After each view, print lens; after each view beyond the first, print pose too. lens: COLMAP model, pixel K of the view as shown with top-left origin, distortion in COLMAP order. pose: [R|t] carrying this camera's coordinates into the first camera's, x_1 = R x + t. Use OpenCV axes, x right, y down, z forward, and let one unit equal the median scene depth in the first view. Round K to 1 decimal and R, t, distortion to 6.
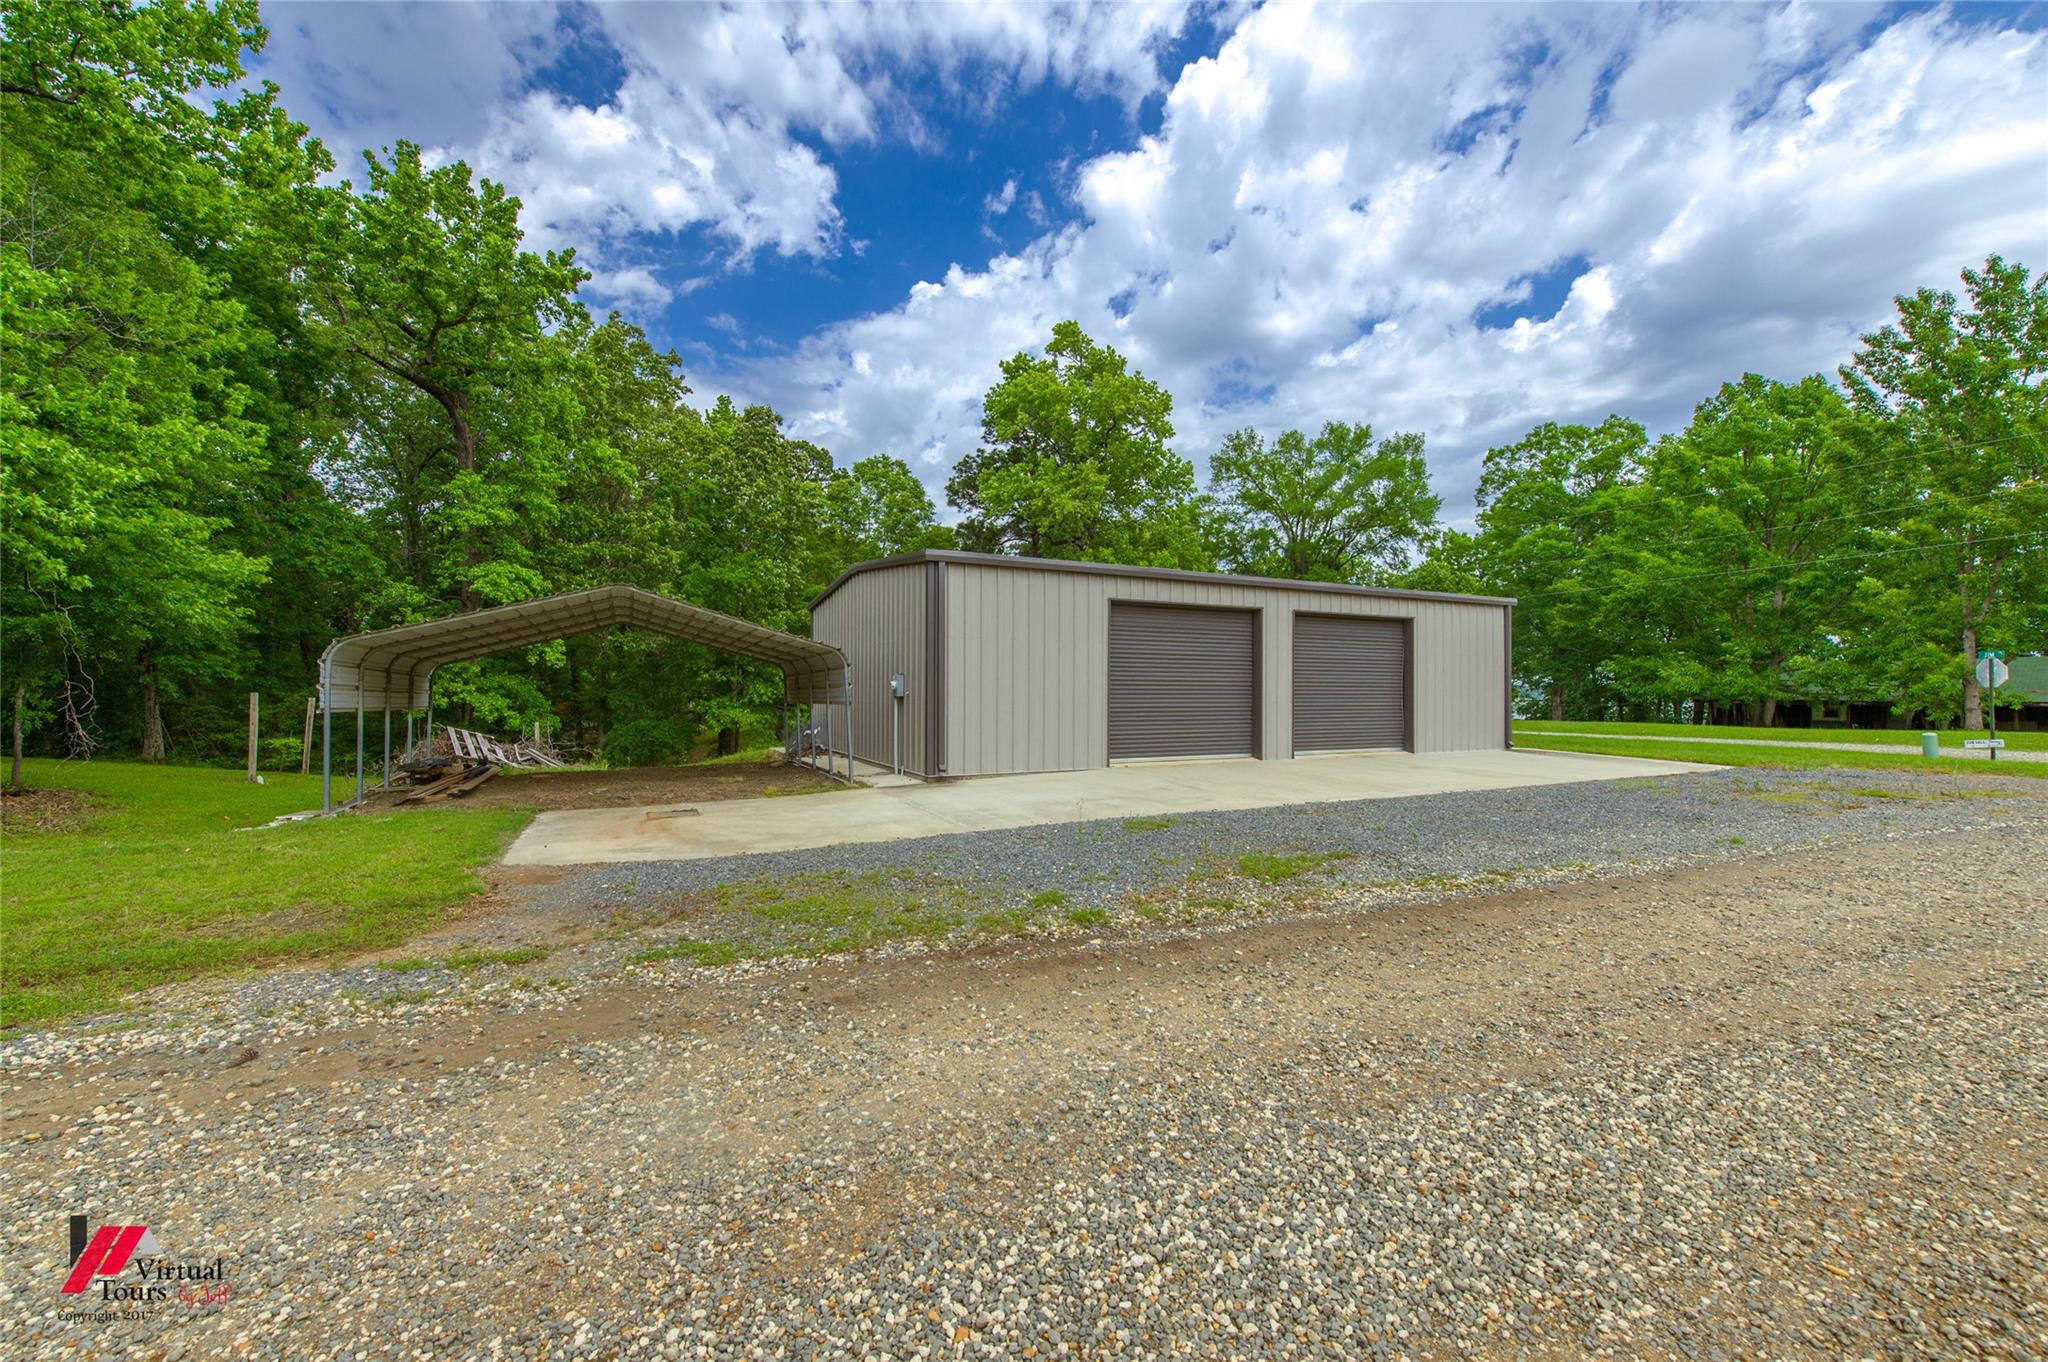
lens RADIAL K [[854.5, 0, 1024.0], [0, 854.5, 681.0], [0, 0, 1]] dist [0.019281, -0.005392]
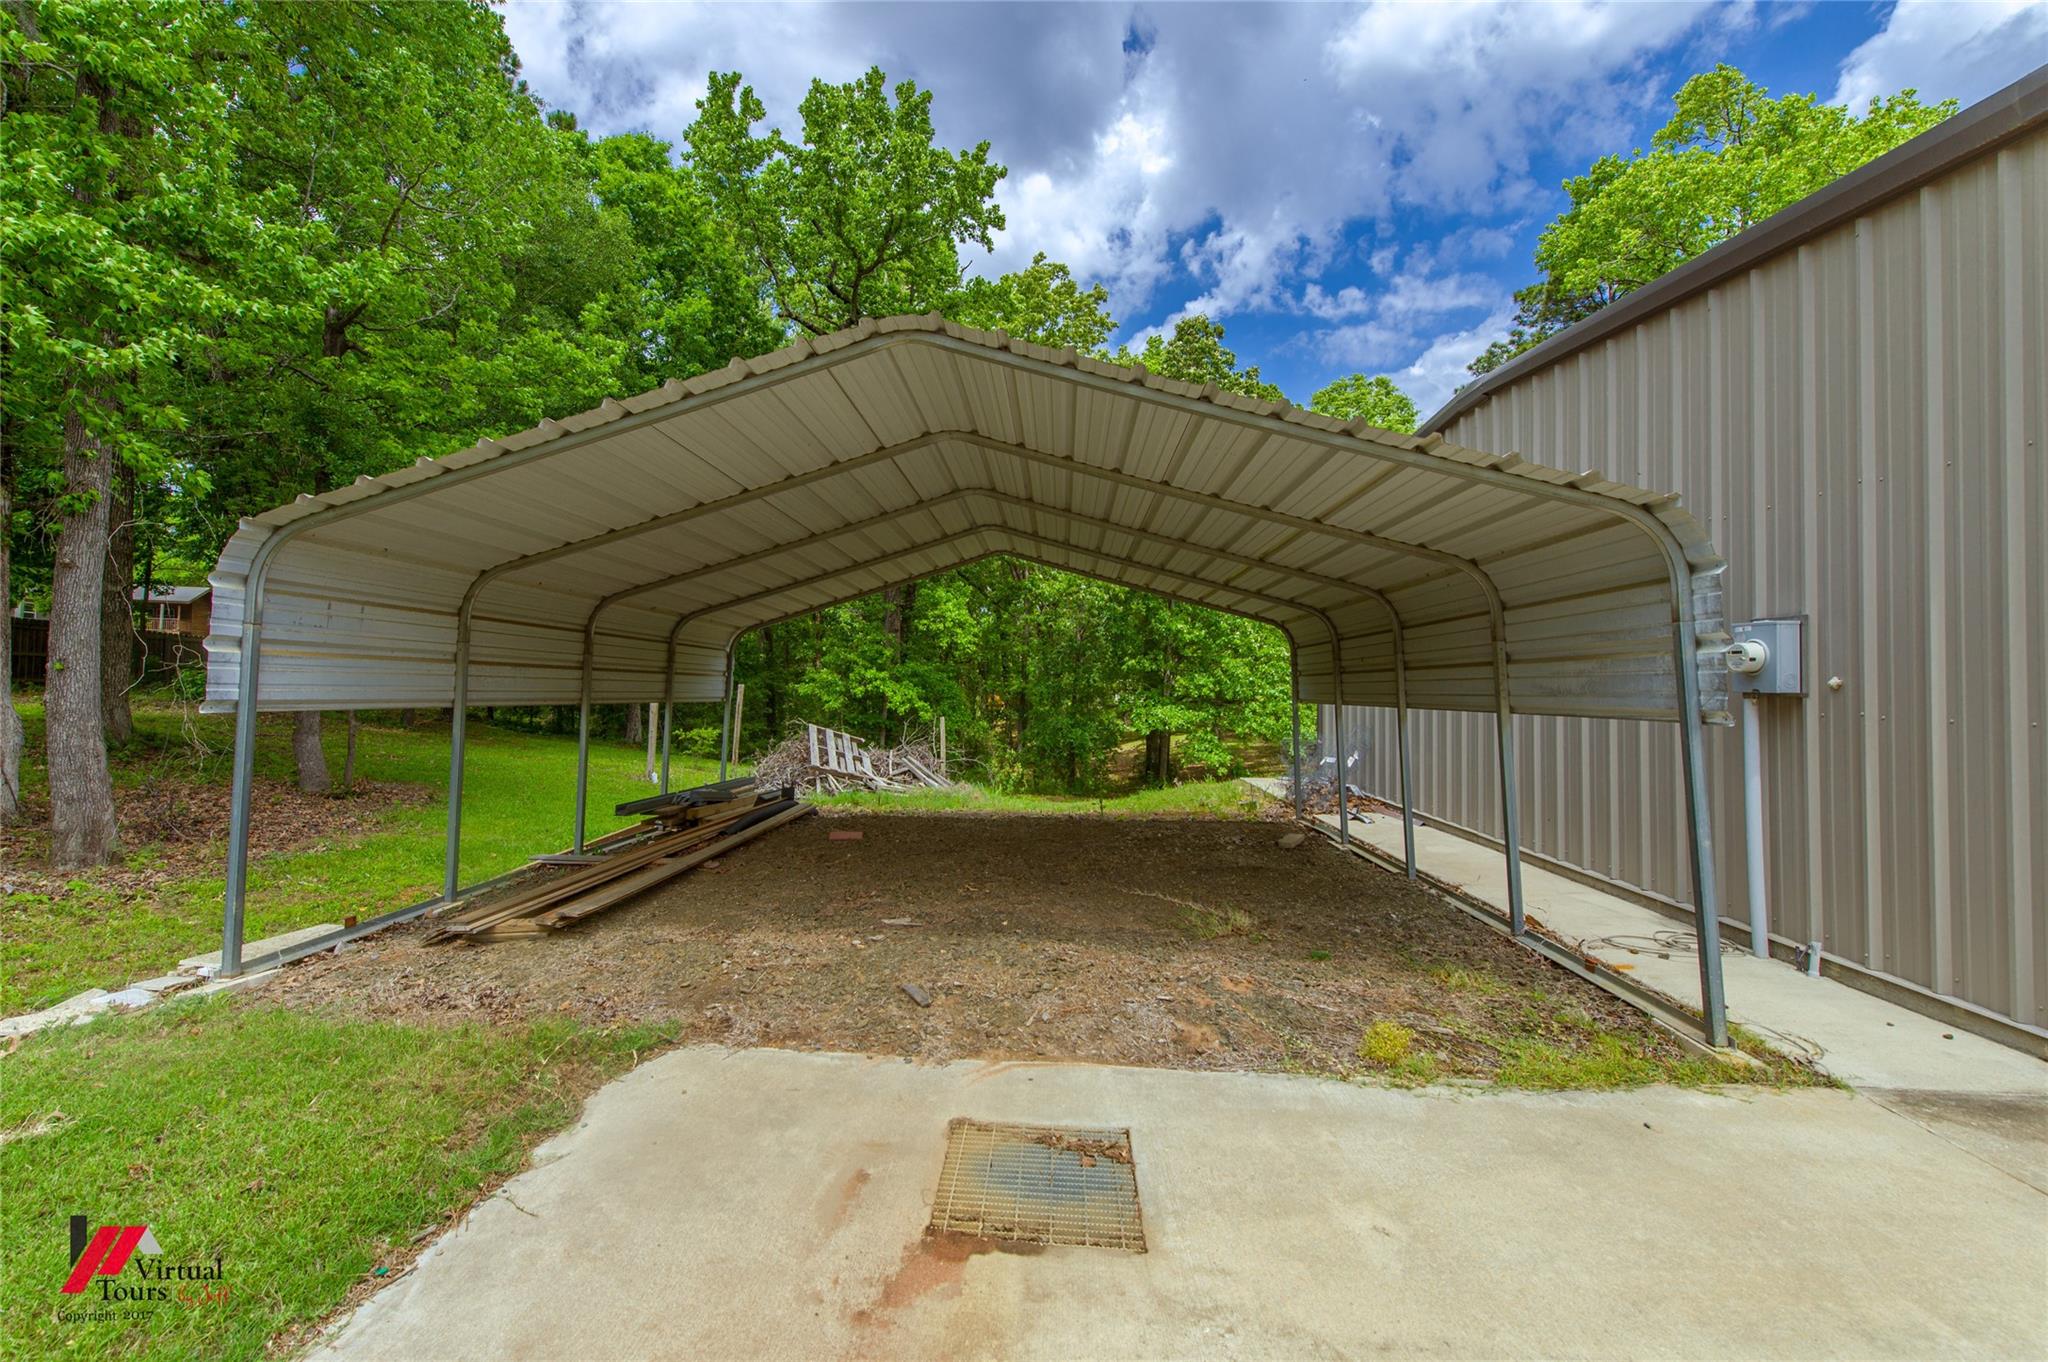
lens RADIAL K [[854.5, 0, 1024.0], [0, 854.5, 681.0], [0, 0, 1]] dist [0.019281, -0.005392]
pose [[0.888423, 0.009935, -0.458918, -0.119888], [-0.006950, 0.999942, 0.008193, 0.006320], [0.458973, -0.004090, 0.888441, 0.309452]]
